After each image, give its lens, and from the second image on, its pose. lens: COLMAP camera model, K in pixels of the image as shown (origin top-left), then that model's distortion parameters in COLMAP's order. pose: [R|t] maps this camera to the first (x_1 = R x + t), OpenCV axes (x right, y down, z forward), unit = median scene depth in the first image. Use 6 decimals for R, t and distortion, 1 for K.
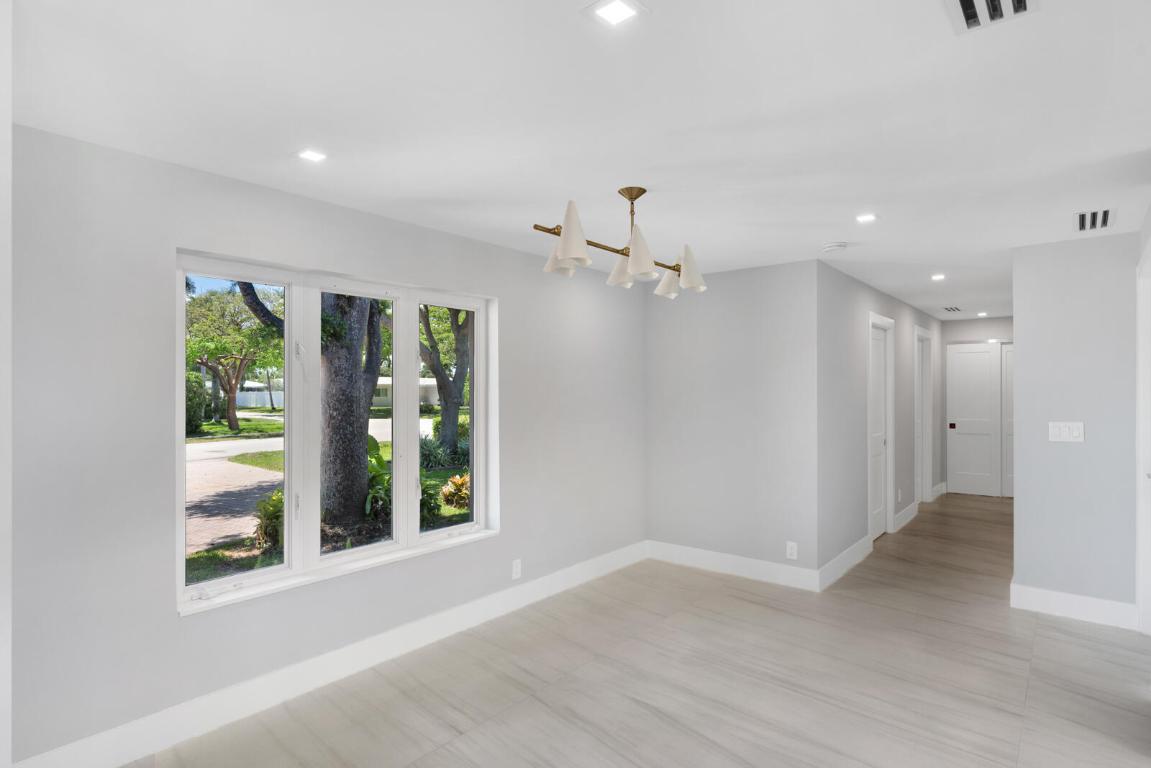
lens RADIAL K [[603.3, 0, 574.8], [0, 603.3, 386.2], [0, 0, 1]] dist [-0.001012, -0.000216]
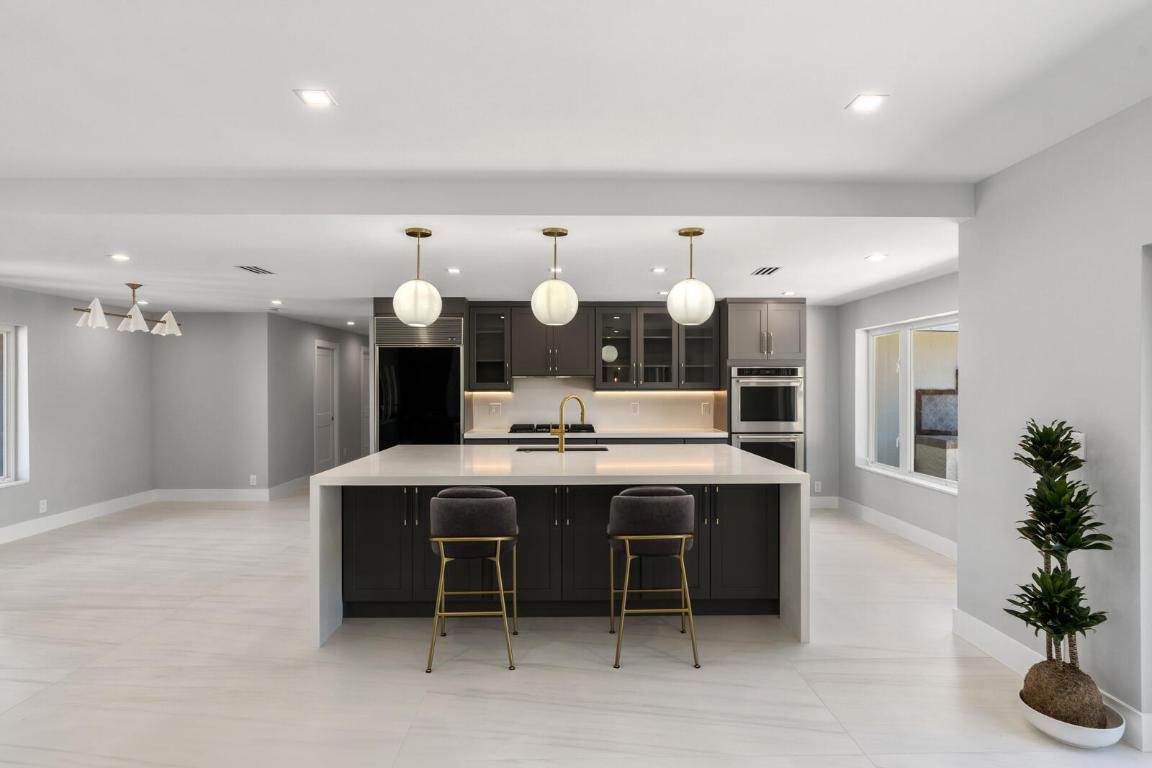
lens RADIAL K [[603.9, 0, 578.6], [0, 603.9, 388.3], [0, 0, 1]] dist [-0.001012, -0.000216]
pose [[0.760022, -0.004415, 0.649882, -0.058449], [-0.000126, 0.999976, 0.006941, -0.000790], [-0.649897, -0.005357, 0.760003, -1.018762]]
